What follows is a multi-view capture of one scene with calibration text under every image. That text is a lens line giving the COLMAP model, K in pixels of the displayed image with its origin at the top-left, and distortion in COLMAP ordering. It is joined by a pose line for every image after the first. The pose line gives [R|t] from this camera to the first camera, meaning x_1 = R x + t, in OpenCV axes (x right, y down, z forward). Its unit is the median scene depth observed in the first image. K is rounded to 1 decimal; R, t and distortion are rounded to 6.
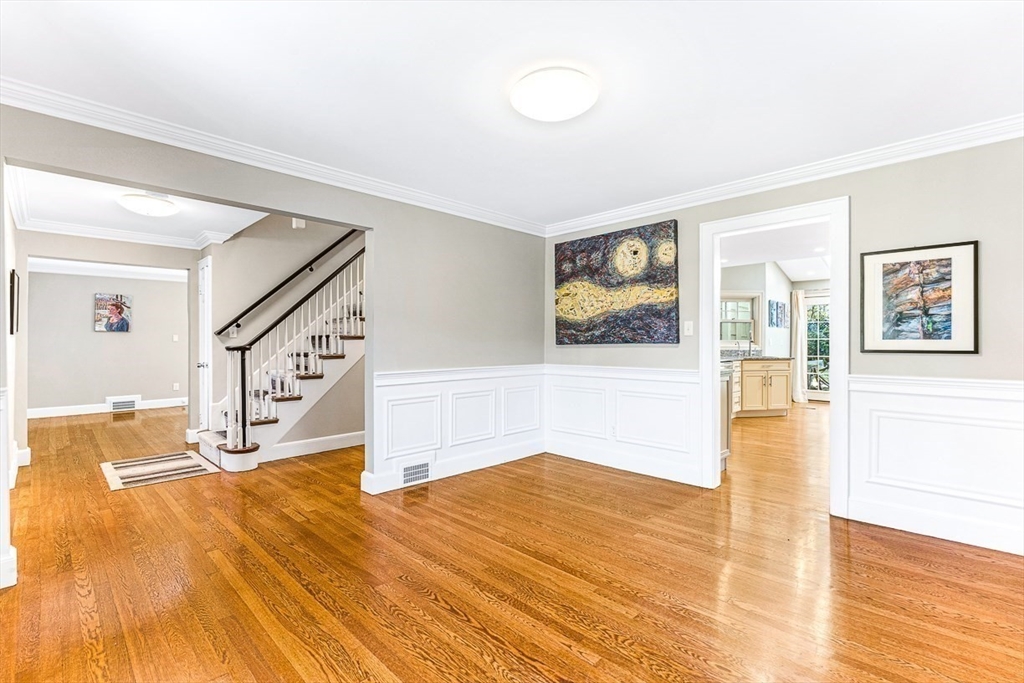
lens RADIAL K [[466.2, 0, 510.4], [0, 466.2, 348.2], [0, 0, 1]] dist [0.001676, 0.000023]
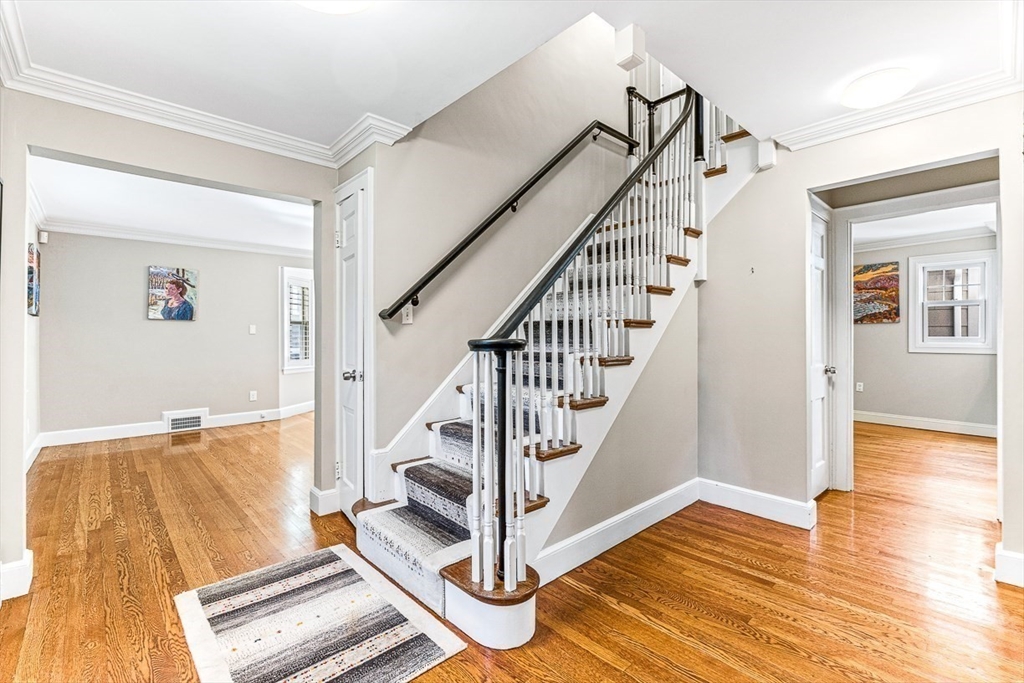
lens RADIAL K [[454.2, 0, 512.0], [0, 454.2, 341.5], [0, 0, 1]] dist [-0.001837, 0.000131]
pose [[0.999305, 0.001767, -0.037222, -0.311755], [-0.001925, 0.999989, -0.004217, -0.000687], [0.037215, 0.004286, 0.999298, 0.332052]]
